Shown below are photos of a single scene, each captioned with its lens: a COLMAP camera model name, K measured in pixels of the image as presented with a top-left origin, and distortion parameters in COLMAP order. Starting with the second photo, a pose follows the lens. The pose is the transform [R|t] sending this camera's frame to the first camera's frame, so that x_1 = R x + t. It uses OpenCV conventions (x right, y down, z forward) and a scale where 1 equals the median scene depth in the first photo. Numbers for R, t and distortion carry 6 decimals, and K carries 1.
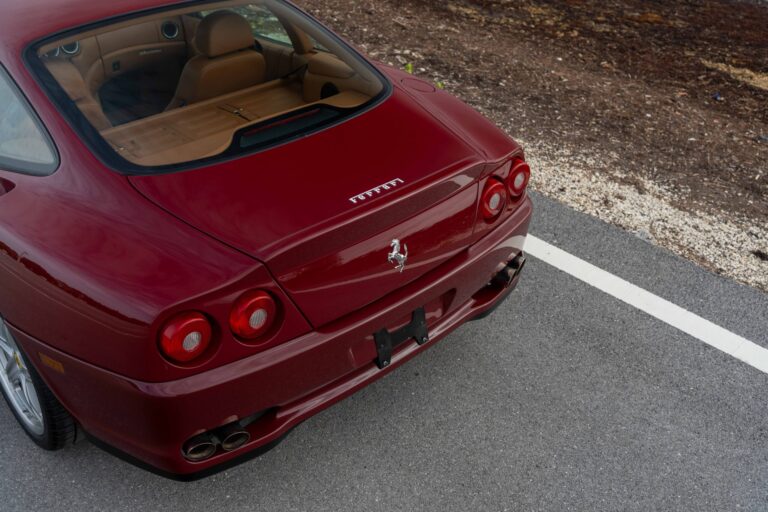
lens RADIAL K [[821.5, 0, 383.7], [0, 821.5, 257.8], [0, 0, 1]] dist [-0.025479, 0.000000]
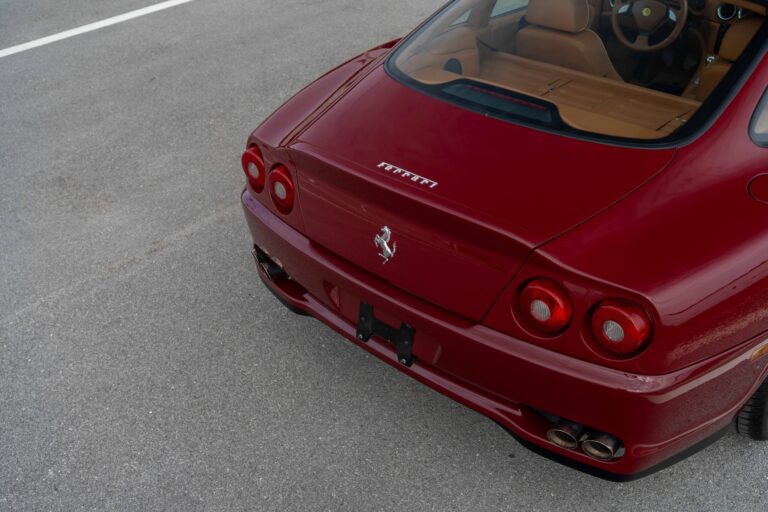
lens RADIAL K [[821.5, 0, 383.7], [0, 821.5, 254.6], [0, 0, 1]] dist [-0.025479, 0.000000]
pose [[0.066798, 0.541342, -0.838145, 0.727507], [-0.499615, 0.745270, 0.441539, -0.366740], [0.863668, 0.389256, 0.320246, 0.641893]]
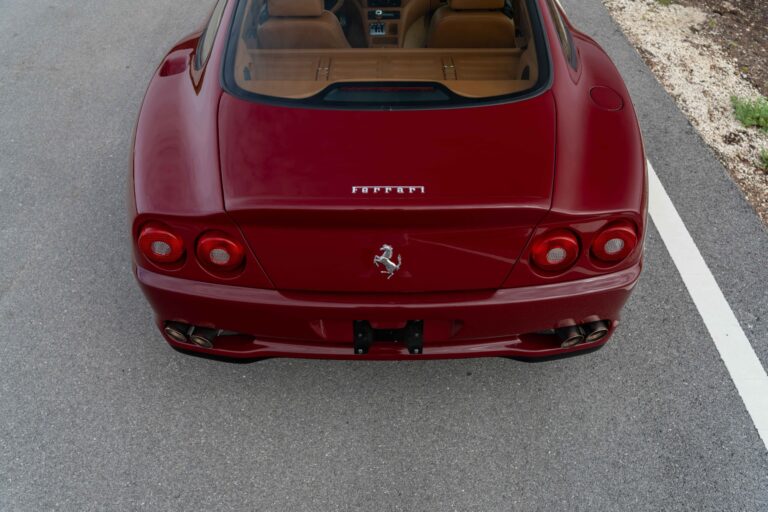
lens RADIAL K [[632.3, 0, 383.6], [0, 632.3, 256.0], [0, 0, 1]] dist [-0.017944, -0.010482]
pose [[0.729842, 0.448081, -0.516288, 0.352697], [-0.360745, 0.893959, 0.265897, -0.182787], [0.580684, -0.007814, 0.814092, 0.366907]]
